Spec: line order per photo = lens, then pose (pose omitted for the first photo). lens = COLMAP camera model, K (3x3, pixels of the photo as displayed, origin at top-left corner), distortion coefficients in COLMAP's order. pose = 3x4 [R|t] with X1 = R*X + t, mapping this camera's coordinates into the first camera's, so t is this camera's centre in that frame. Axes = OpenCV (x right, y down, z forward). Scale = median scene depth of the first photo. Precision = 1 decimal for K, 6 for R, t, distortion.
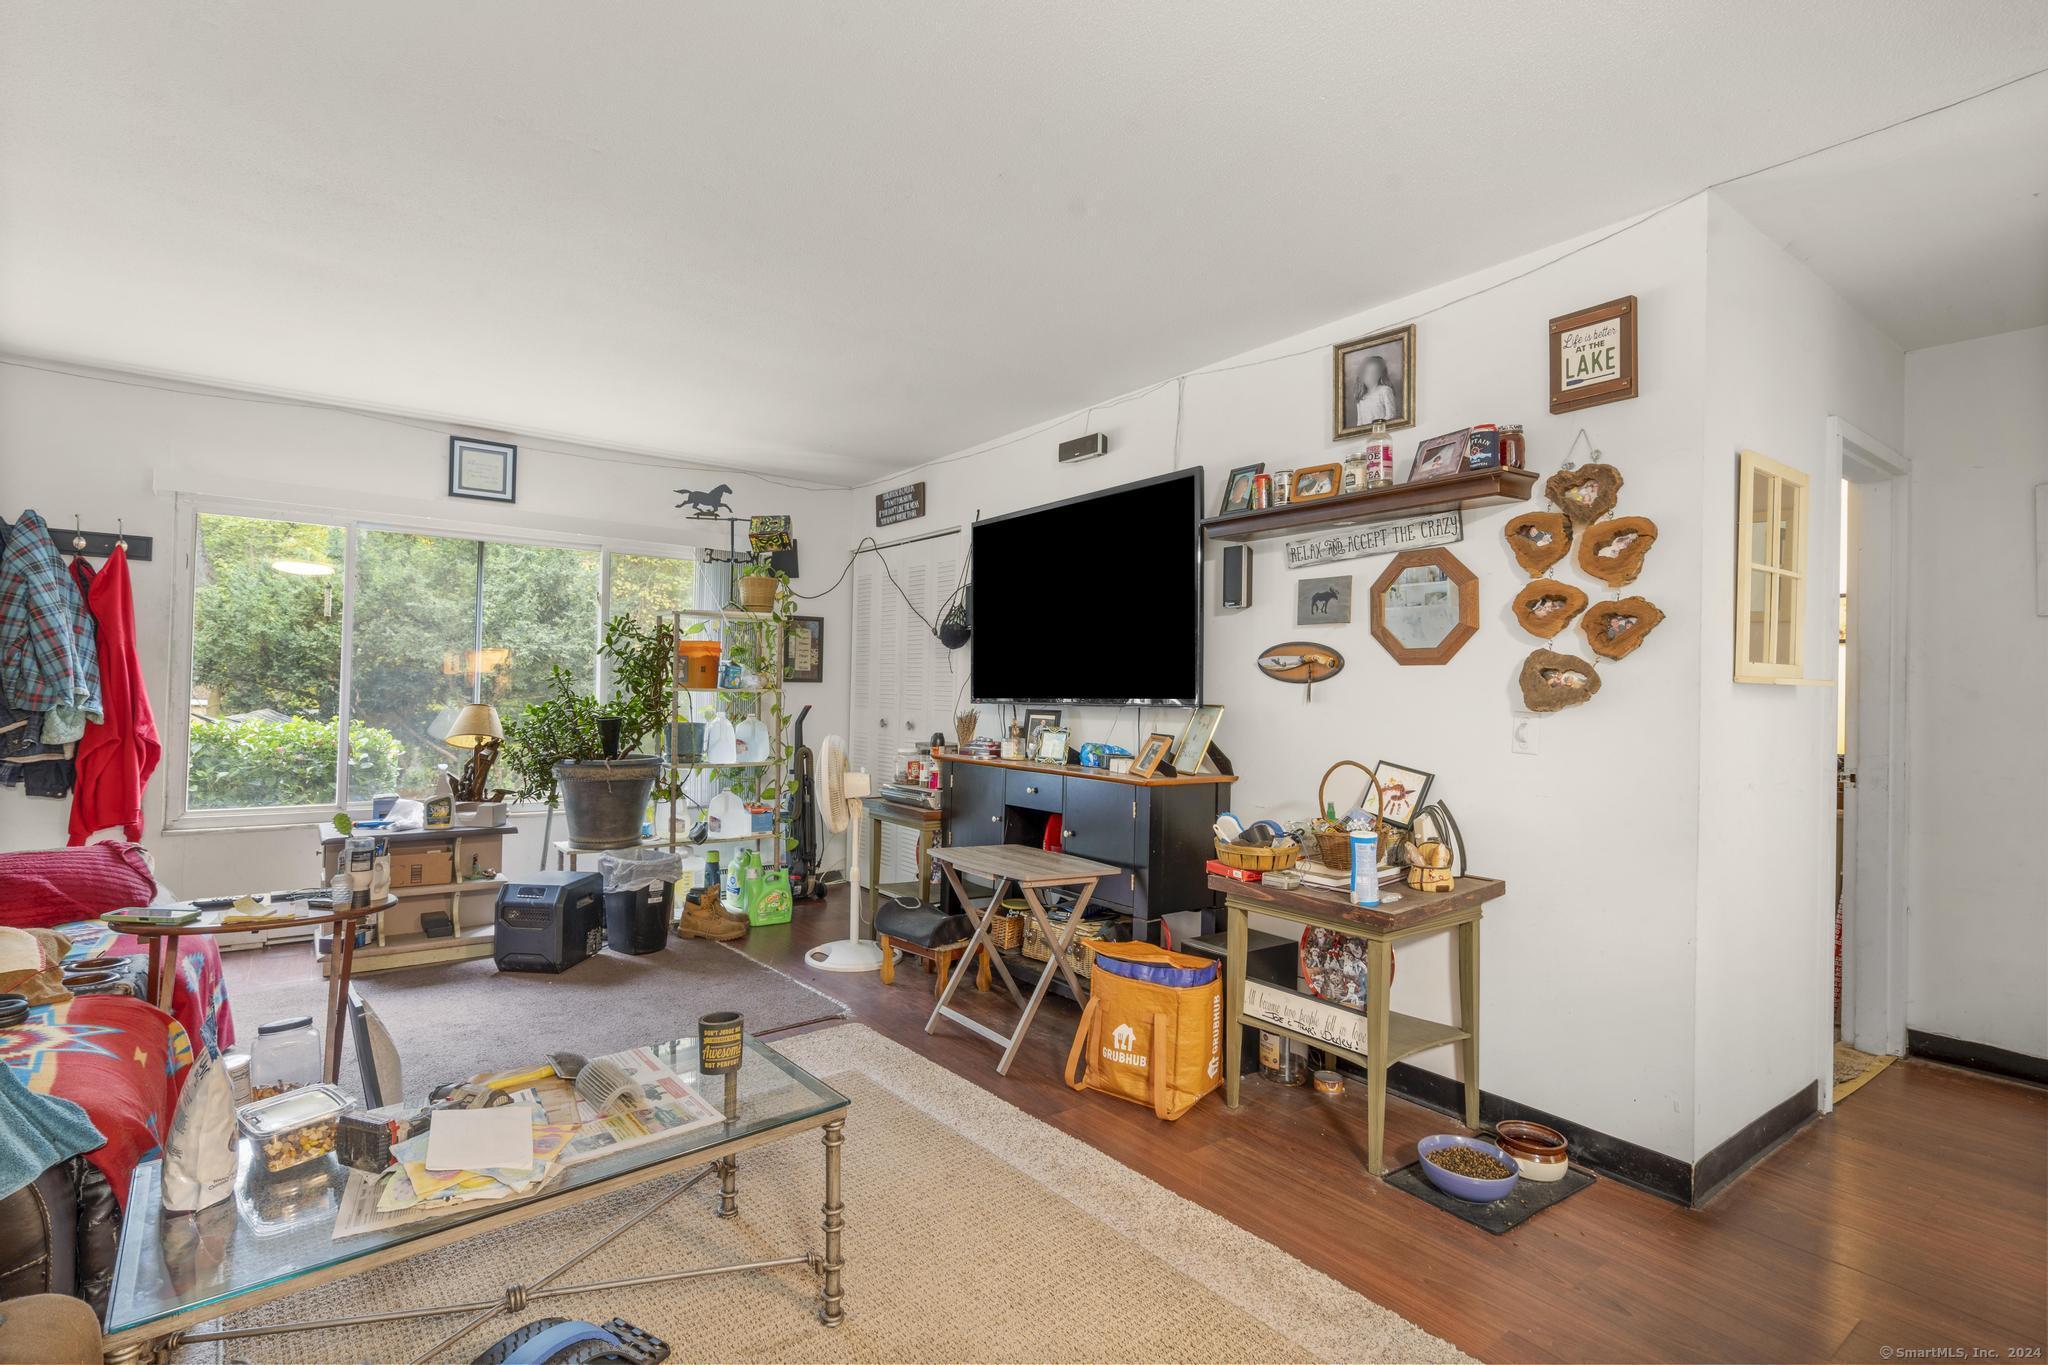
lens RADIAL K [[961.9, 0, 1012.4], [0, 961.9, 677.9], [0, 0, 1]] dist [-0.001447, 0.000849]
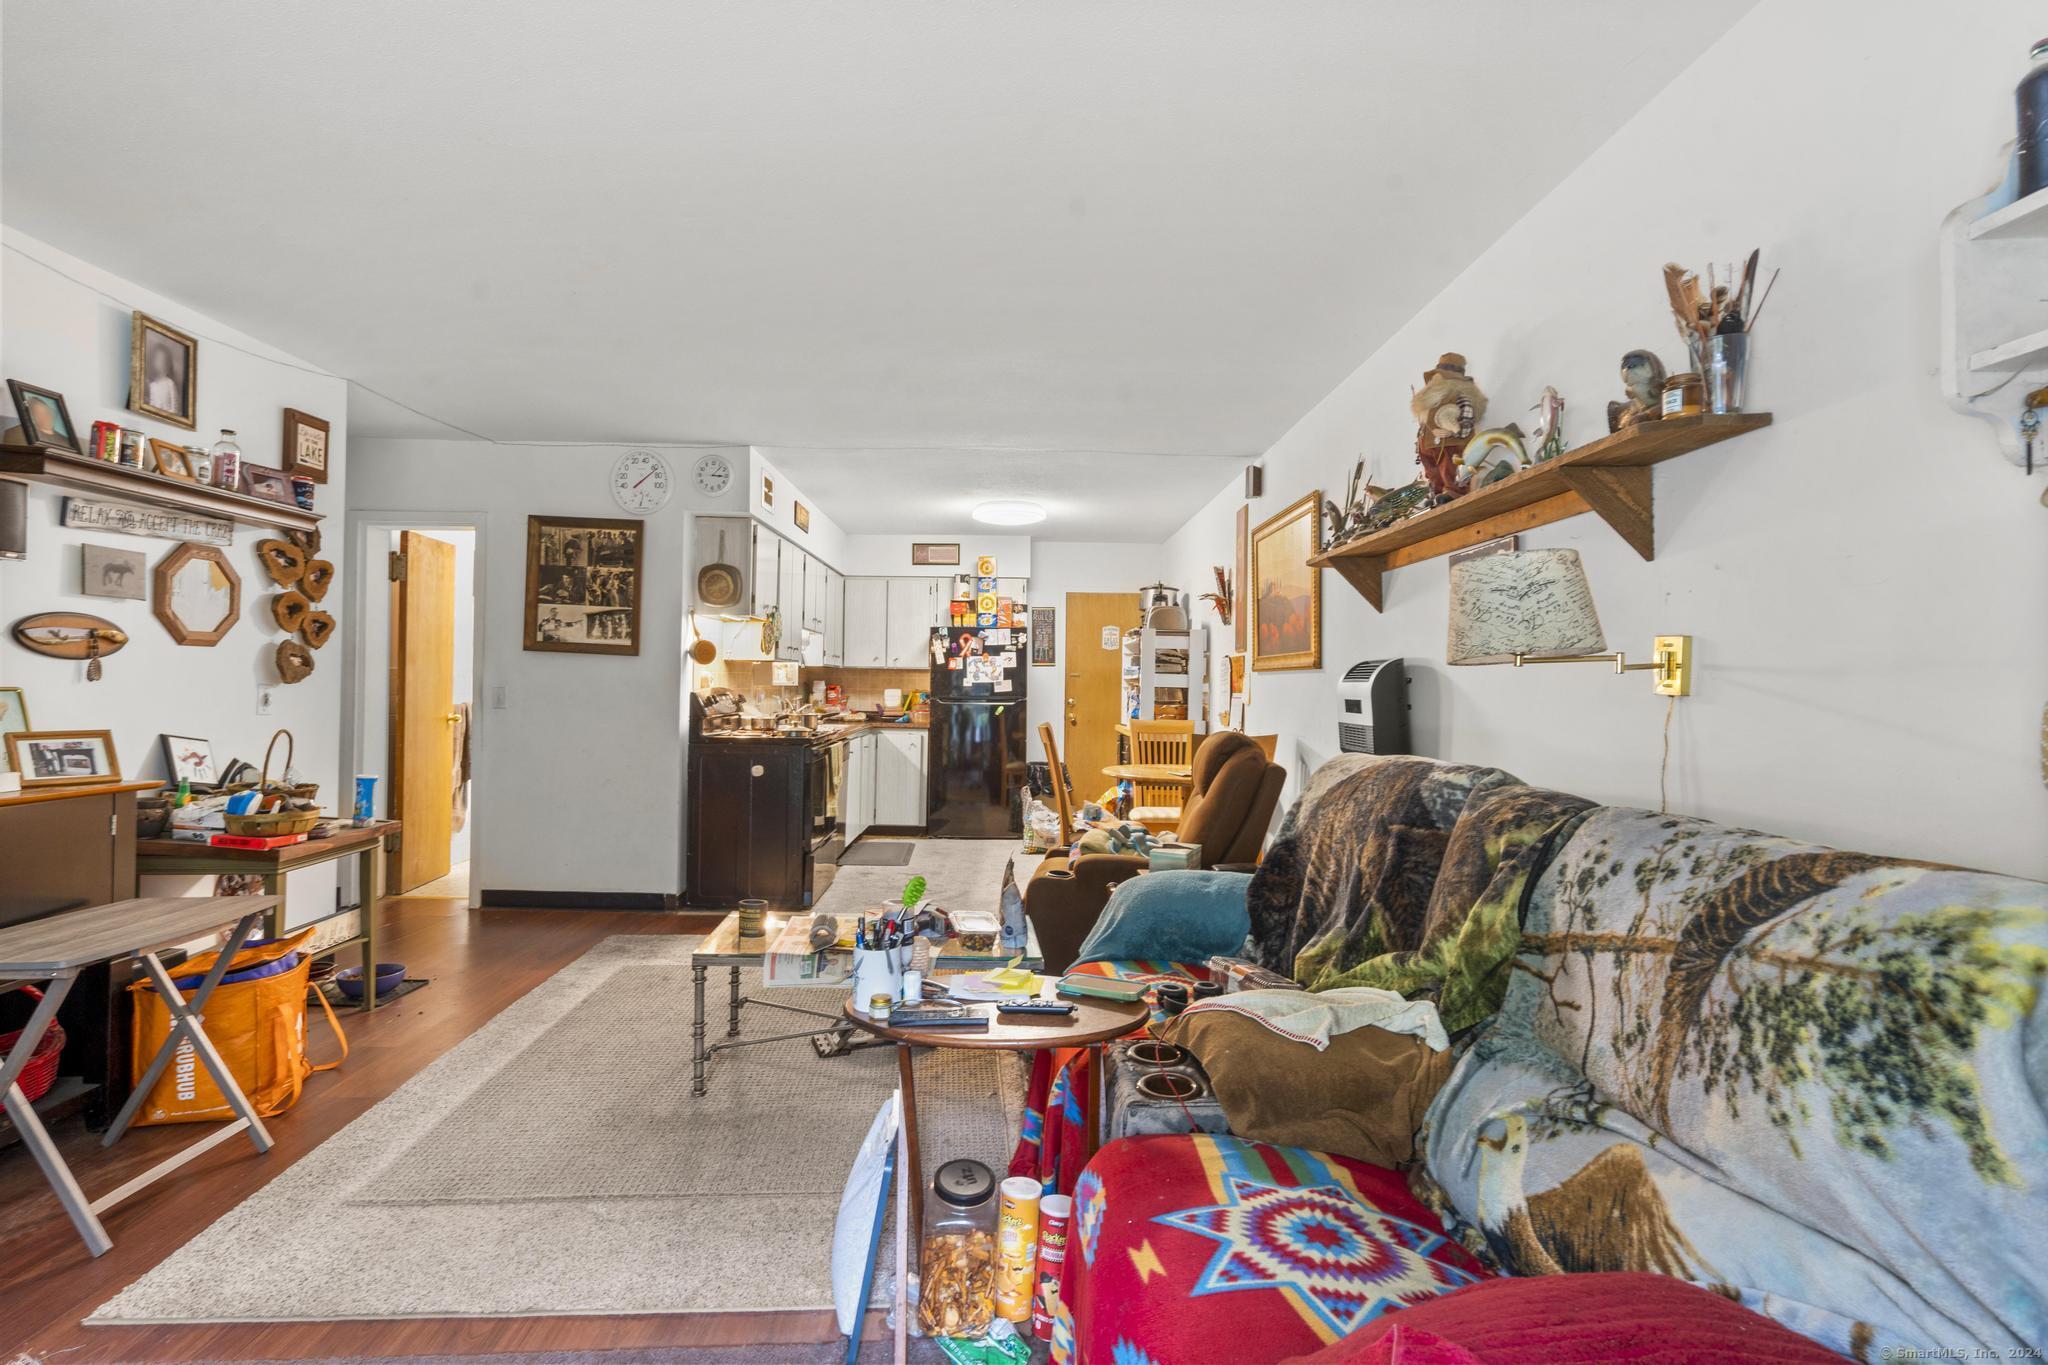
lens RADIAL K [[967.8, 0, 1032.7], [0, 967.8, 675.7], [0, 0, 1]] dist [-0.001264, 0.003124]
pose [[-0.820260, -0.027450, 0.571332, -0.764142], [-0.039421, 0.999186, -0.008590, -0.005511], [-0.570631, -0.029569, -0.820674, 1.005633]]
